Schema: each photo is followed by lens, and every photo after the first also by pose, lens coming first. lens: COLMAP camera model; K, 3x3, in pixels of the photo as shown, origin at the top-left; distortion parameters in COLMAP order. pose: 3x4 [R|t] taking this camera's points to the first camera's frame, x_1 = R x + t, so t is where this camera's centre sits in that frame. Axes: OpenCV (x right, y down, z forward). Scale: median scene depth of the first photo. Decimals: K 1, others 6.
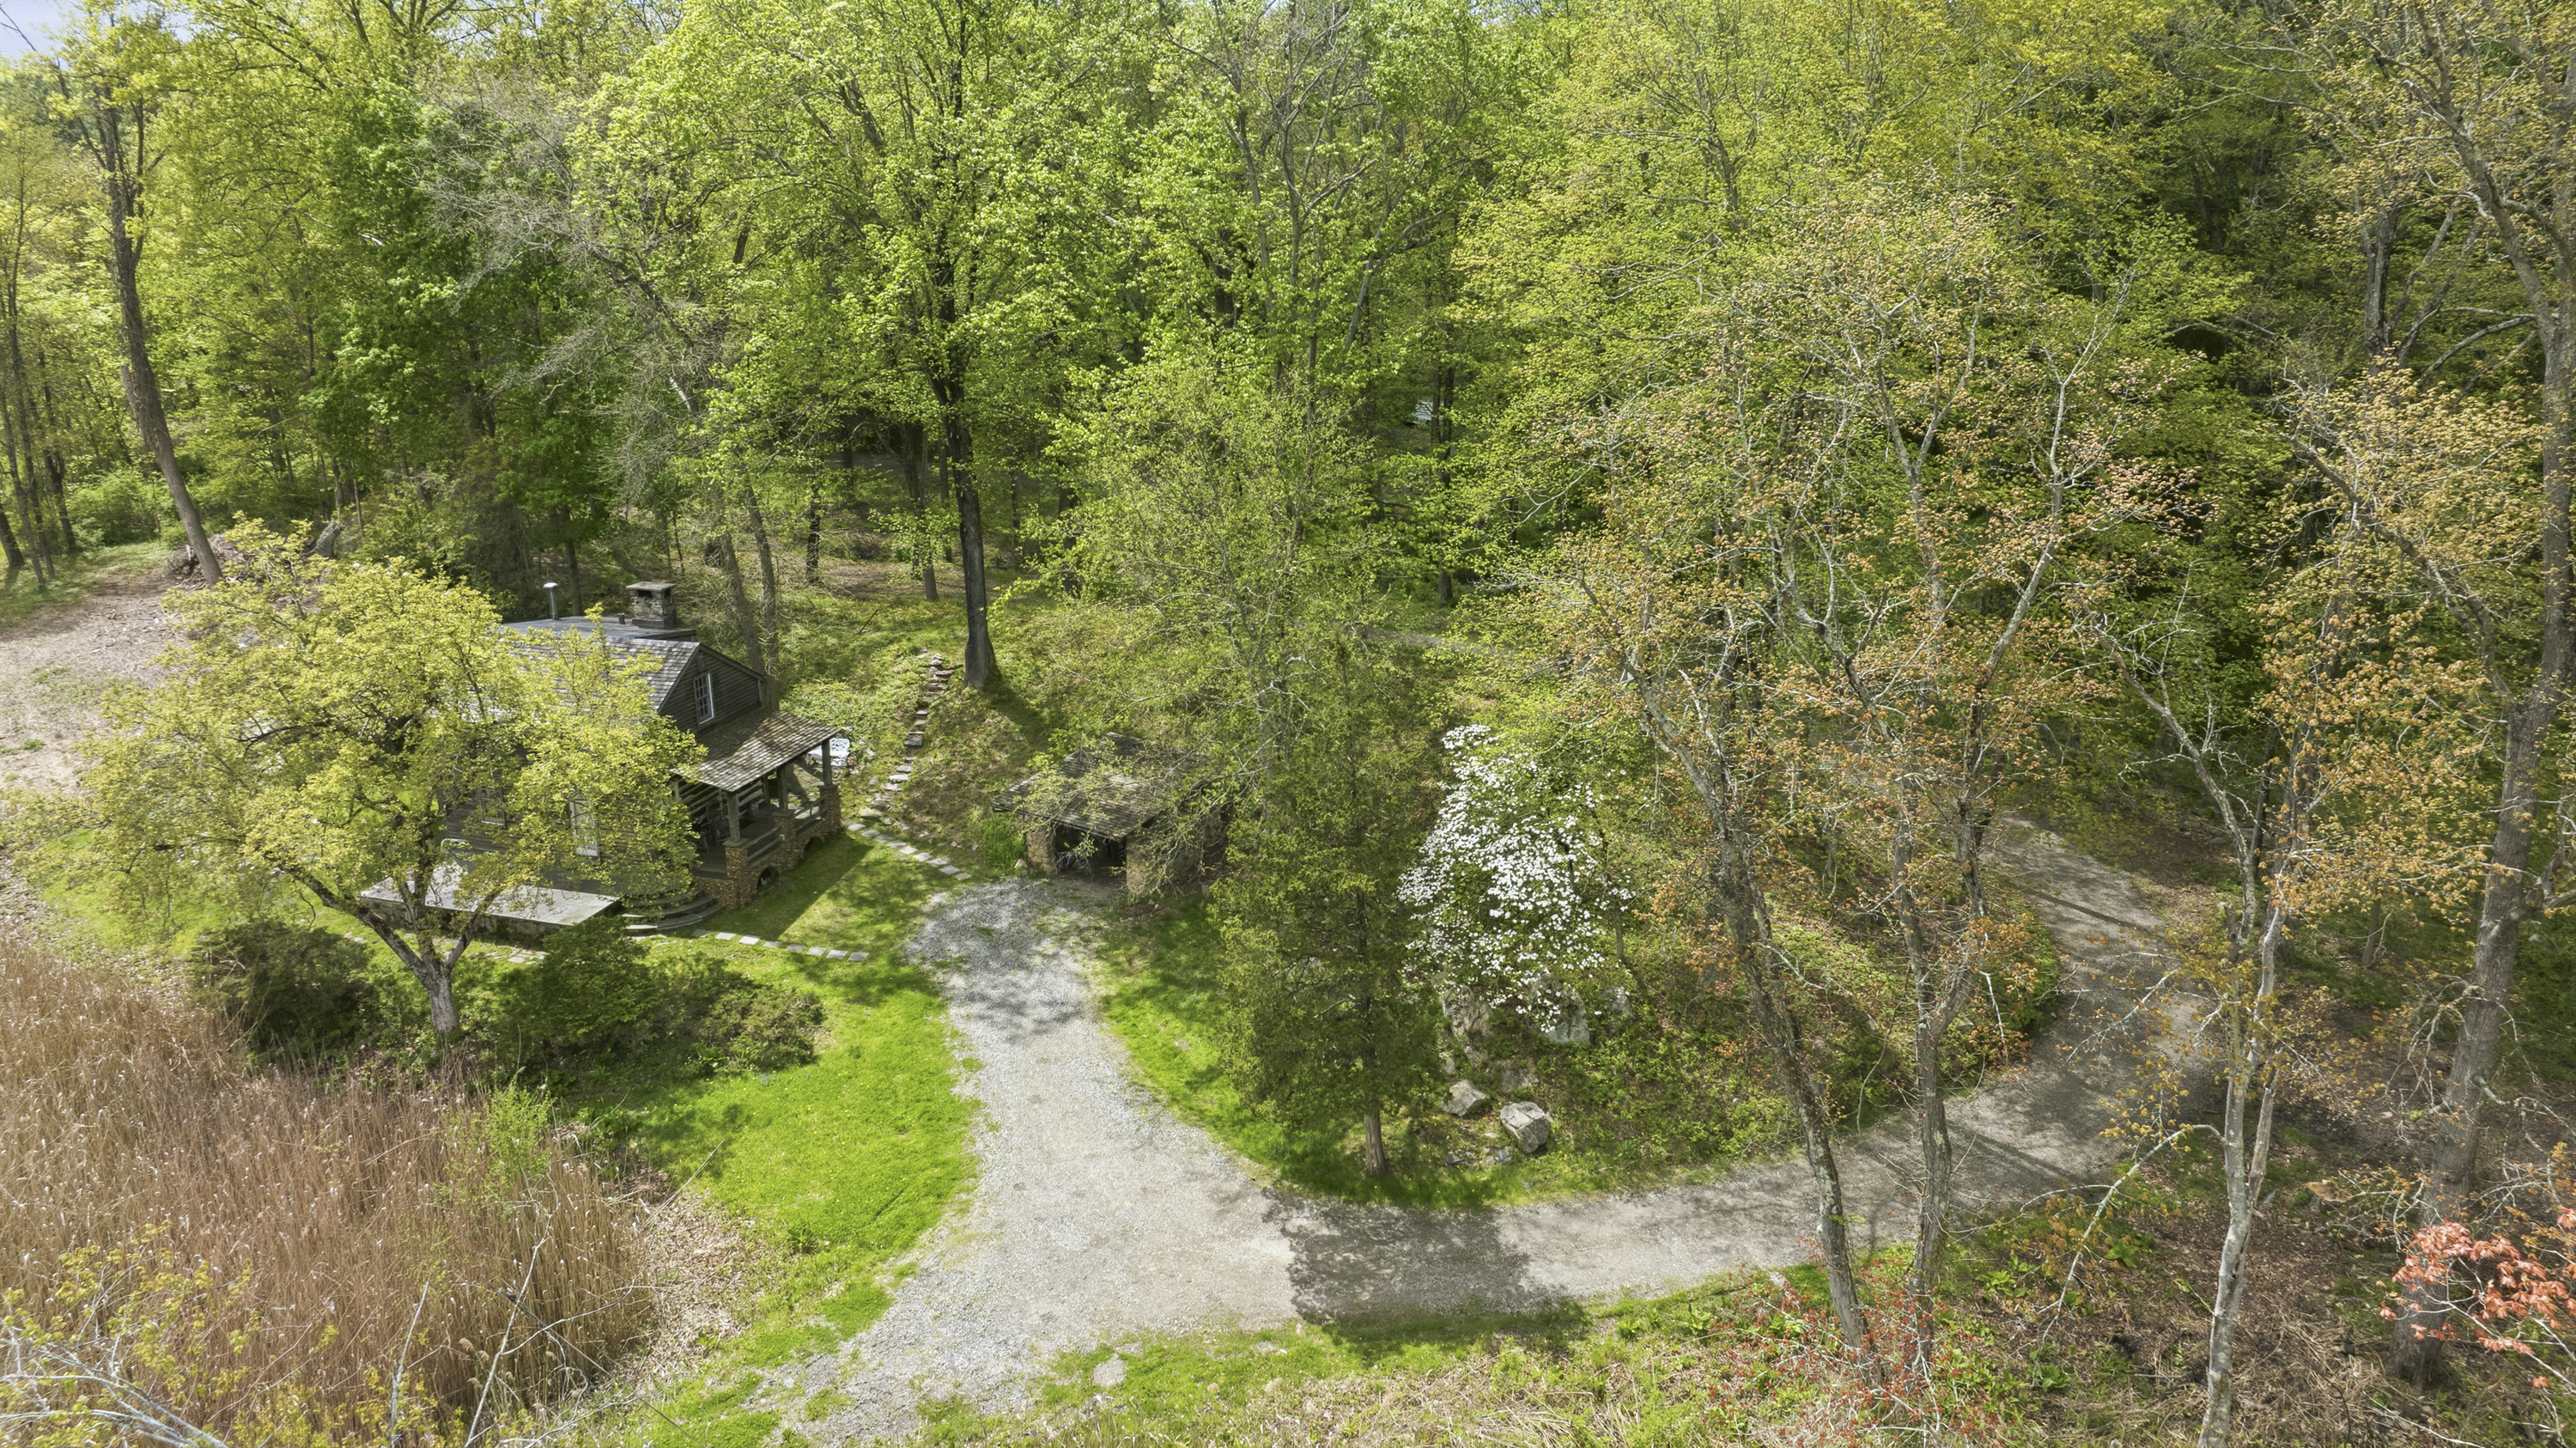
lens RADIAL K [[1821.4, 0, 1306.3], [0, 1821.4, 718.6], [0, 0, 1]] dist [-0.026640, 0.021741]
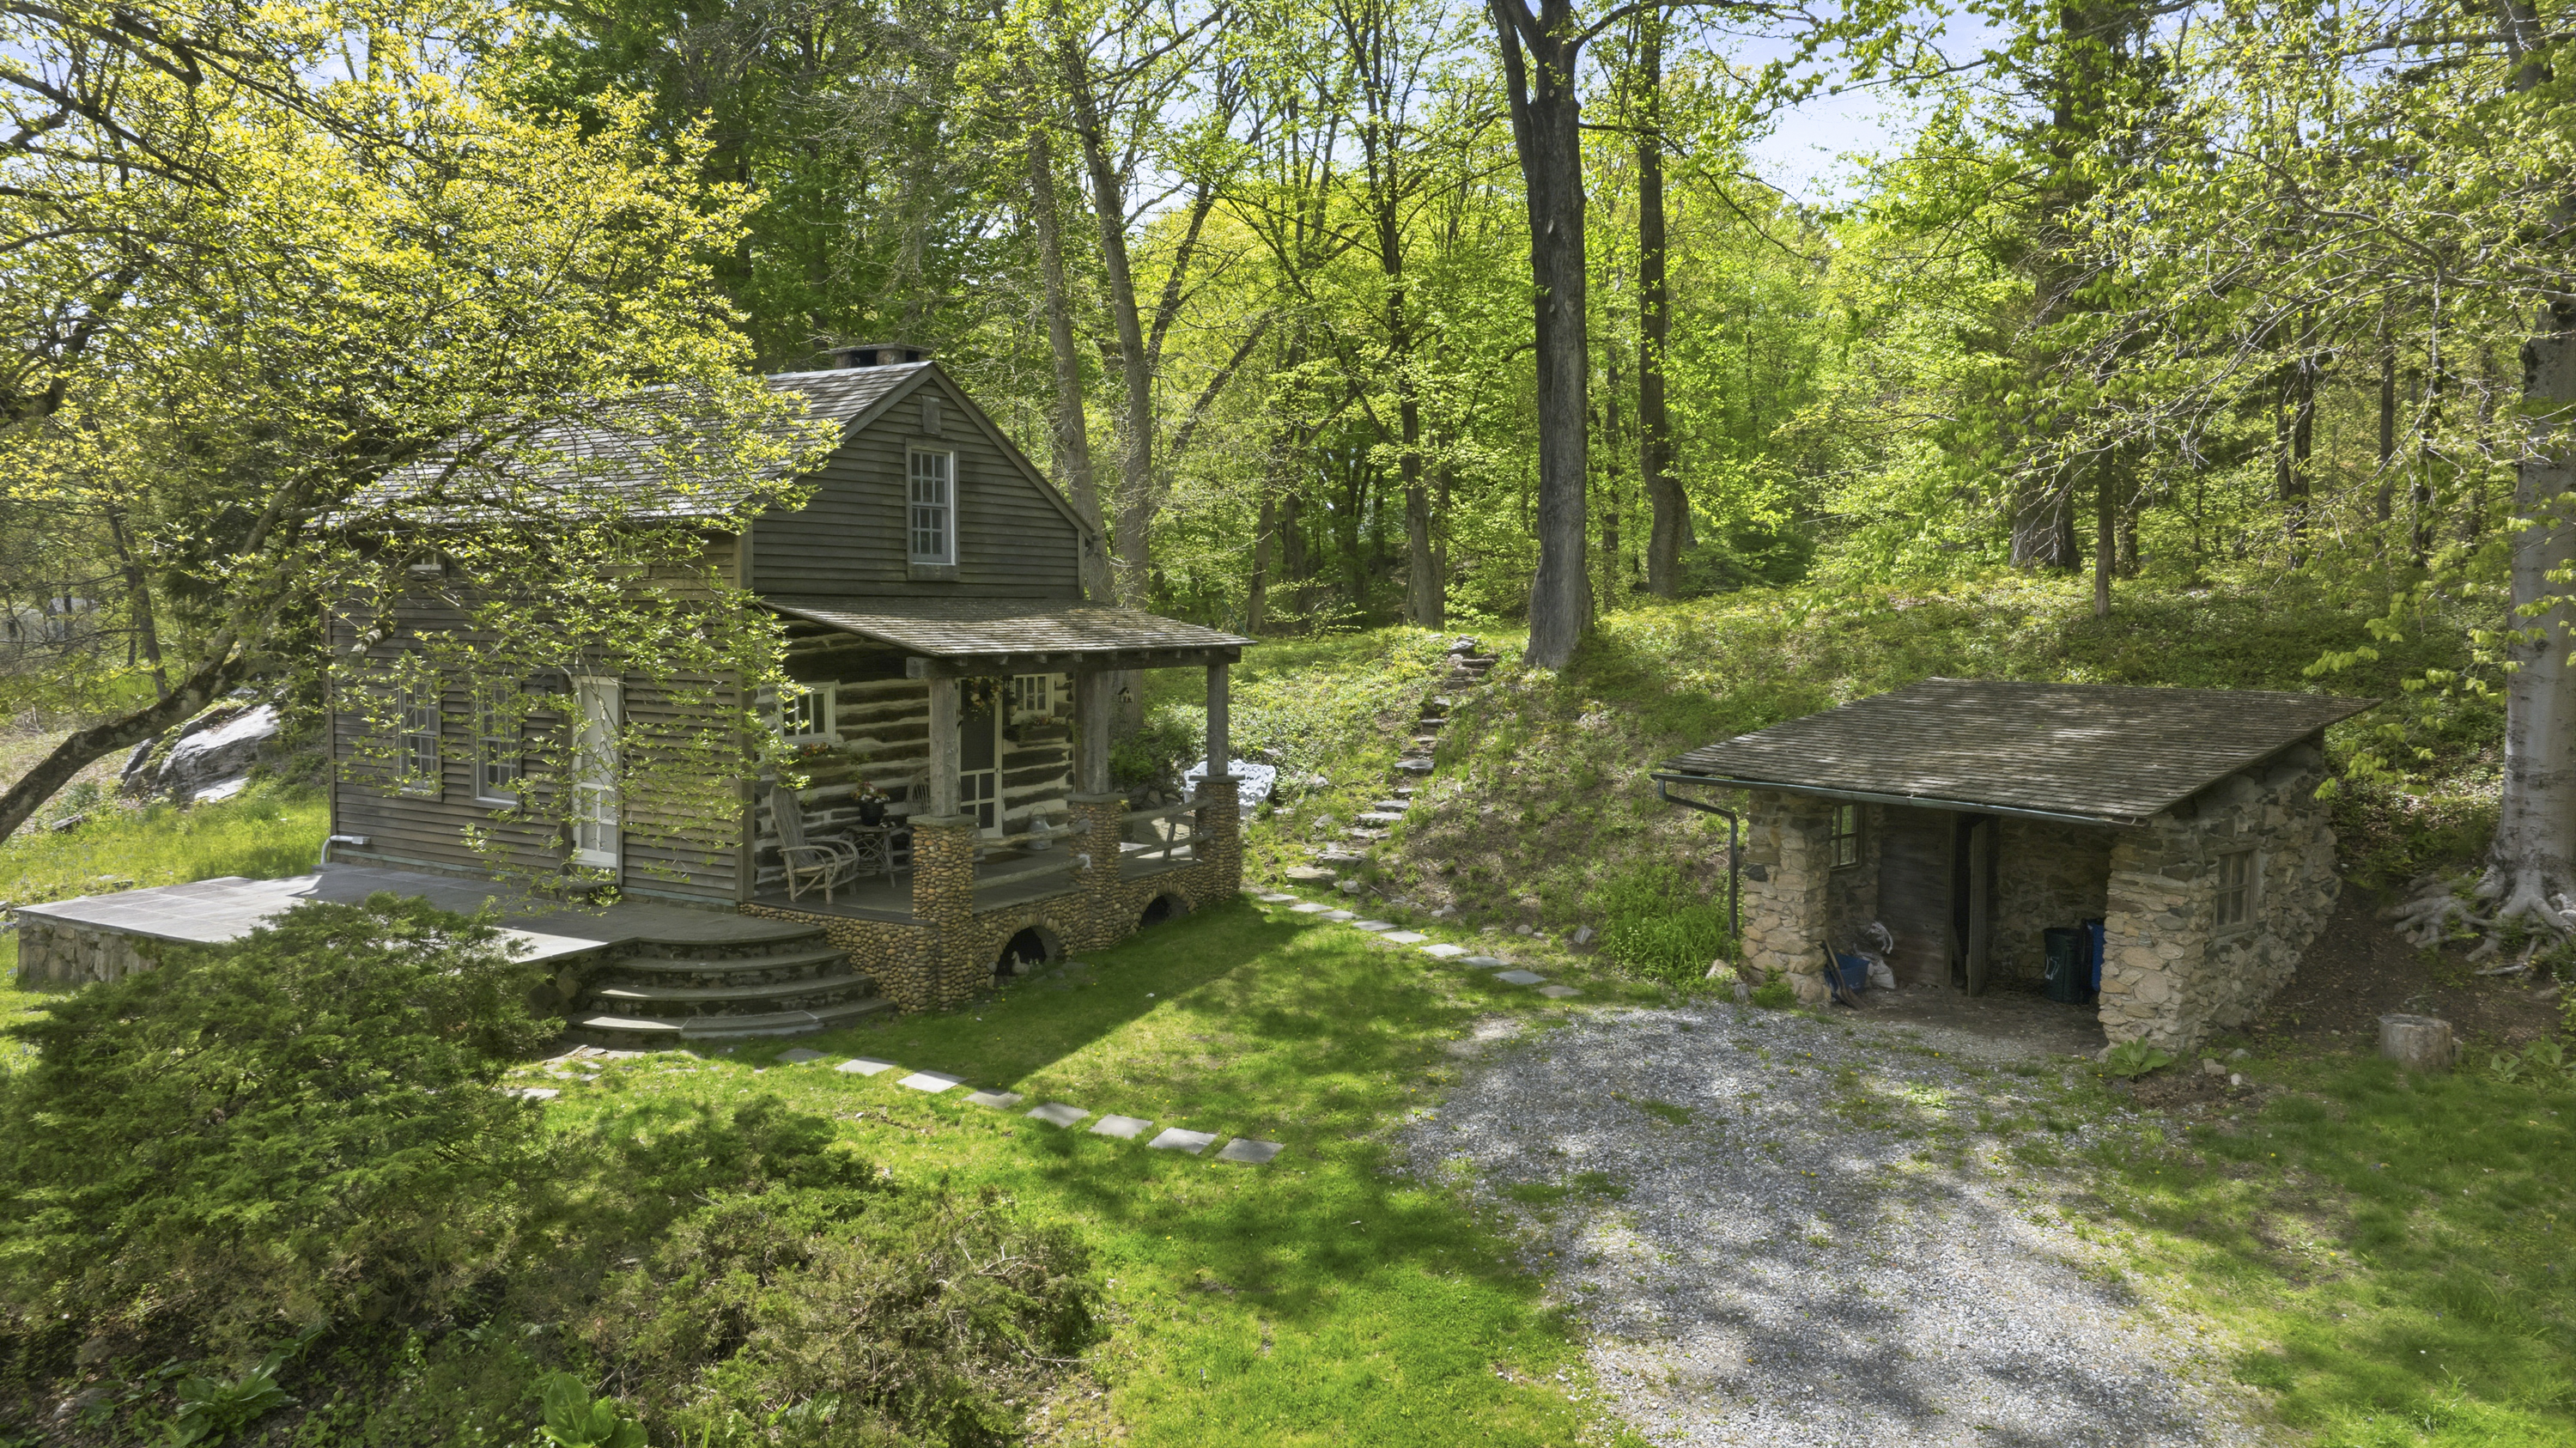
lens RADIAL K [[1821.4, 0, 1294.7], [0, 1821.4, 716.9], [0, 0, 1]] dist [-0.026640, 0.021741]
pose [[0.969447, 0.011344, -0.245040, -0.165349], [-0.067916, 0.972293, -0.223681, 0.126448], [0.235713, 0.233489, 0.943357, 0.696183]]
